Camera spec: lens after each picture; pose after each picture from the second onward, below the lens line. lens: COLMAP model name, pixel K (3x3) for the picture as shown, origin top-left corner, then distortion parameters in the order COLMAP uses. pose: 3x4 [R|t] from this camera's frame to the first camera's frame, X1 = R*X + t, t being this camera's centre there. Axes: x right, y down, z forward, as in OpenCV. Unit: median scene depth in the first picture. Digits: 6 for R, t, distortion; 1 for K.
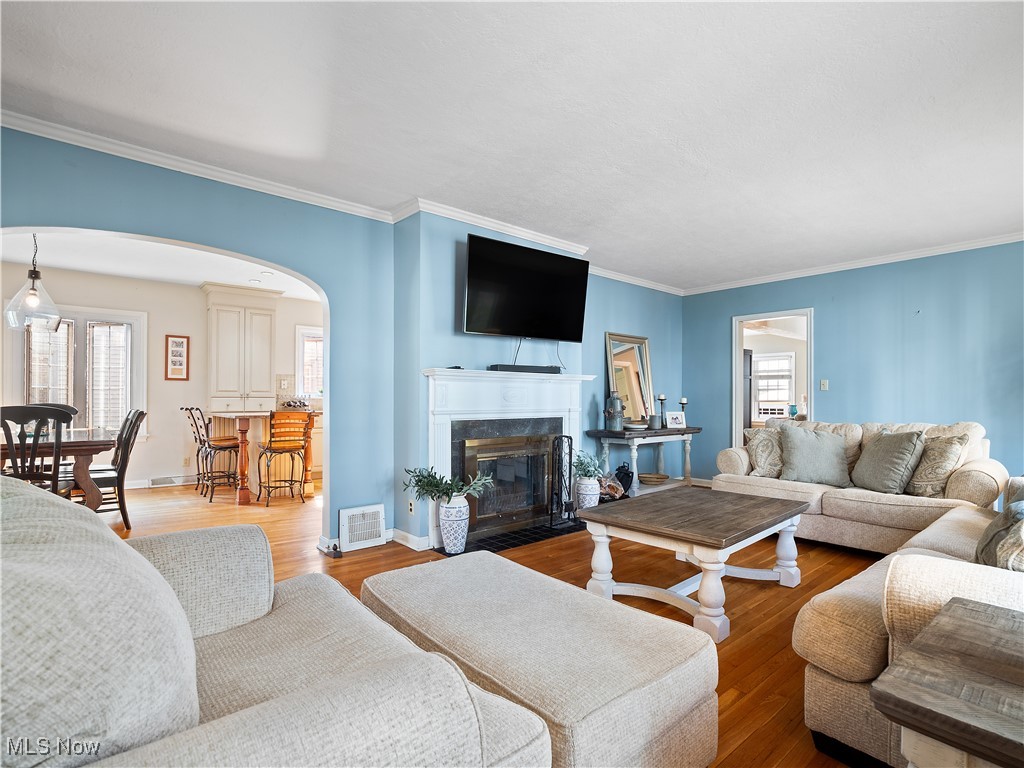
lens RADIAL K [[511.7, 0, 512.0], [0, 511.7, 384.0], [0, 0, 1]] dist [-0.001123, -0.000074]
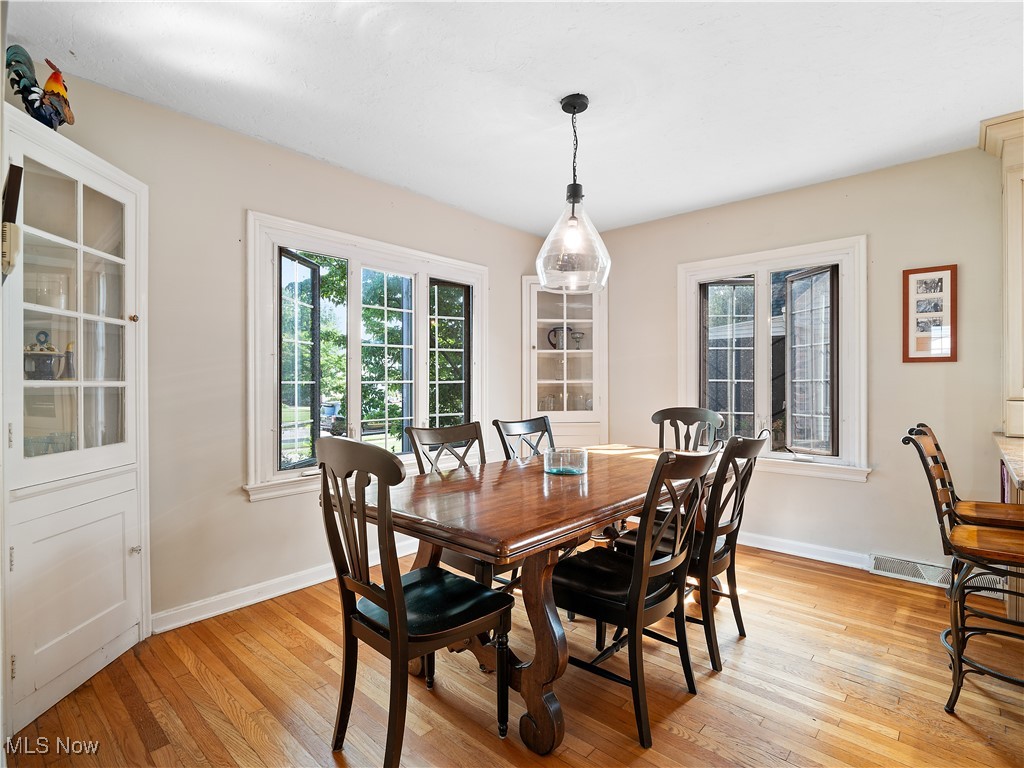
lens RADIAL K [[511.7, 0, 512.0], [0, 511.7, 384.0], [0, 0, 1]] dist [-0.001123, -0.000074]
pose [[0.127750, -0.005806, -0.991789, -0.333189], [0.022200, 0.999749, -0.002993, 0.009663], [0.991558, -0.021635, 0.127847, 0.795160]]
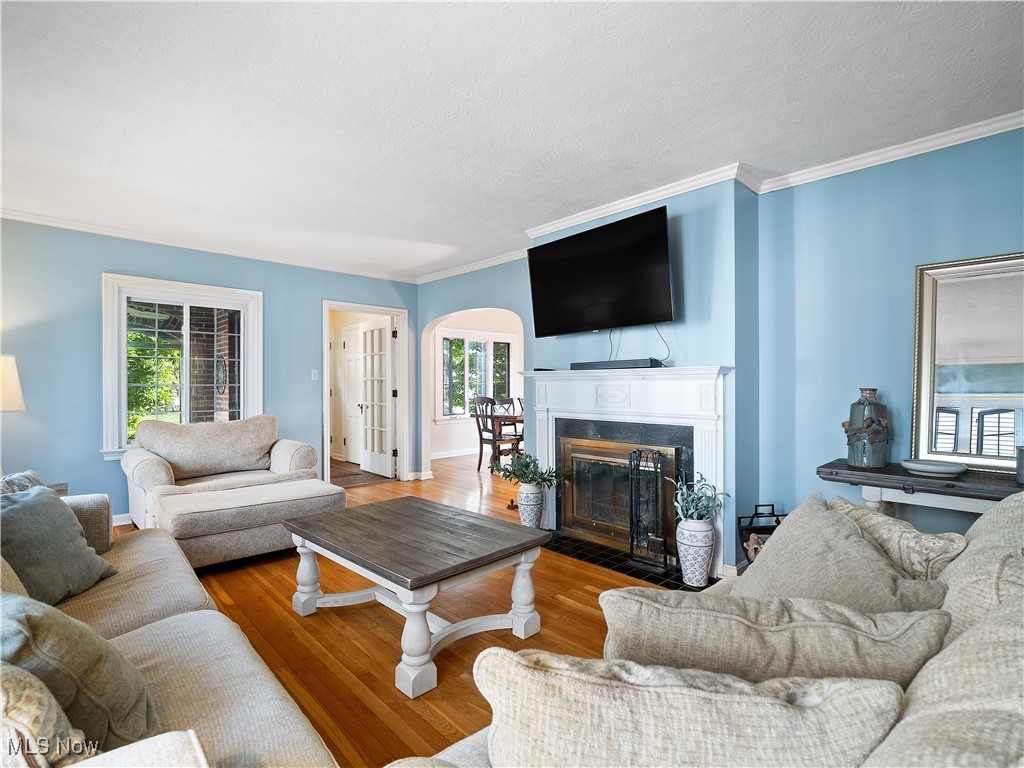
lens RADIAL K [[503.2, 0, 509.3], [0, 503.2, 374.4], [0, 0, 1]] dist [-0.001516, -0.000186]
pose [[0.046884, -0.021797, -0.998662, 0.812238], [0.028965, 0.999371, -0.020453, -0.001159], [0.998480, -0.027968, 0.047486, 0.737988]]
